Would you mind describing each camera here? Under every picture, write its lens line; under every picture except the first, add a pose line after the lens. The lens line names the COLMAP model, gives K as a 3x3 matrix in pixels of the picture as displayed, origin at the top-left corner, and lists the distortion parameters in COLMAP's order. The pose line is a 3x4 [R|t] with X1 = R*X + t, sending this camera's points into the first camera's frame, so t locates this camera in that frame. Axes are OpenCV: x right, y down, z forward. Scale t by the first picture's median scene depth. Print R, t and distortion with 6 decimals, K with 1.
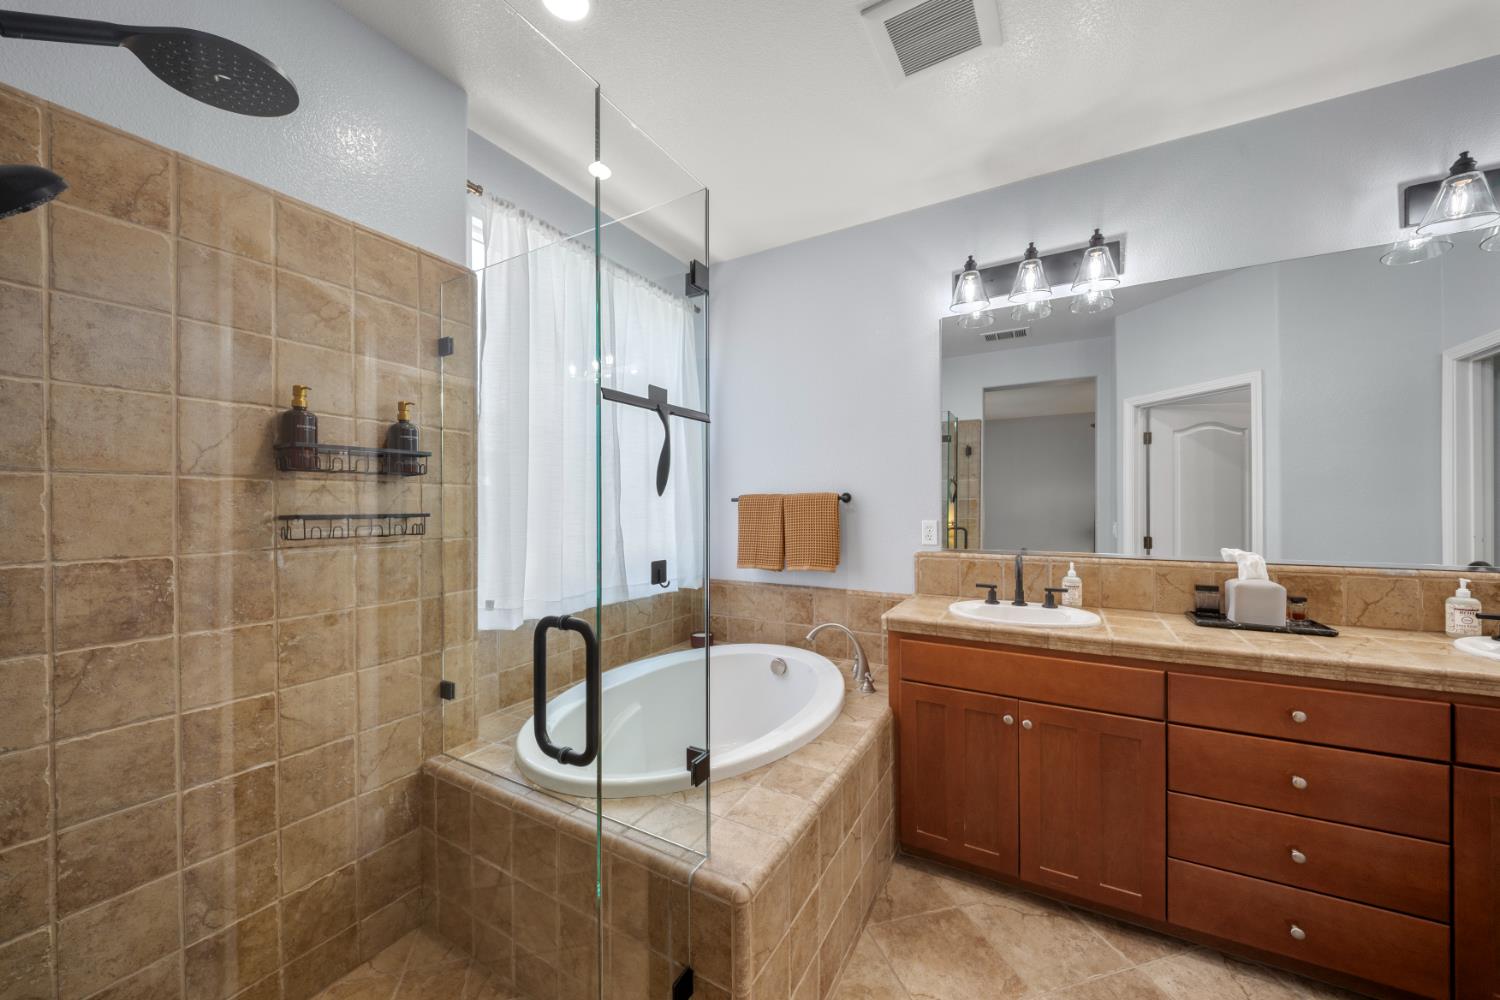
lens RADIAL K [[535.4, 0, 755.2], [0, 535.4, 504.3], [0, 0, 1]] dist [0.001441, -0.003703]
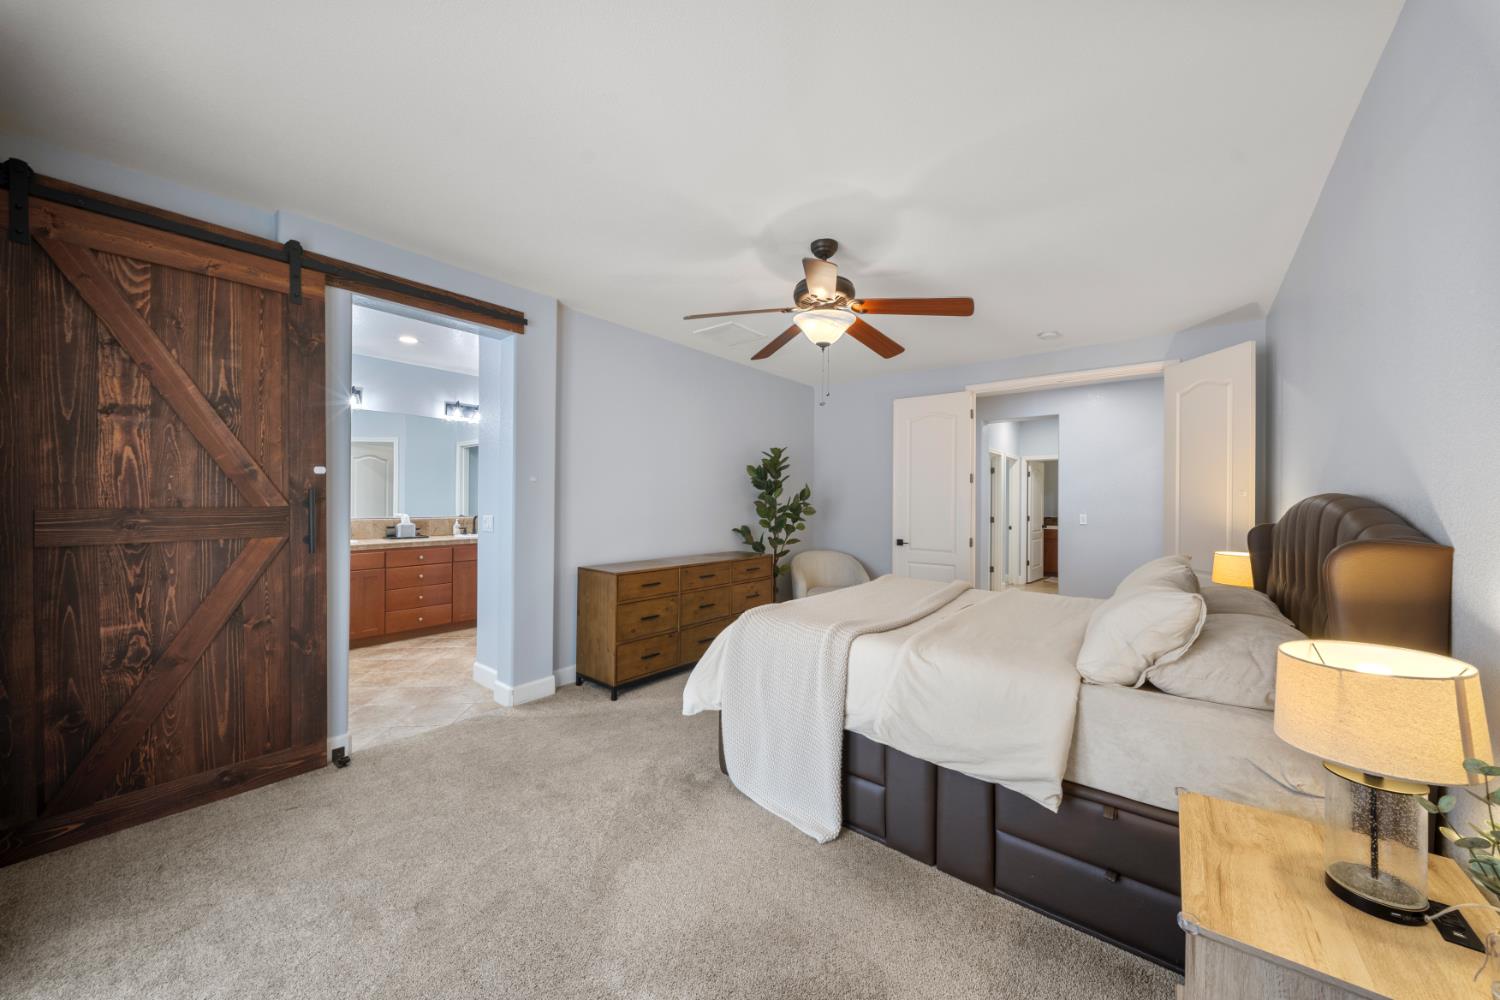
lens RADIAL K [[535.4, 0, 753.8], [0, 535.4, 501.6], [0, 0, 1]] dist [0.001441, -0.003703]
pose [[0.165454, 0.005469, 0.986202, -1.691960], [-0.009364, 0.999948, -0.003974, 0.020223], [-0.986173, -0.008577, 0.165497, -1.403542]]
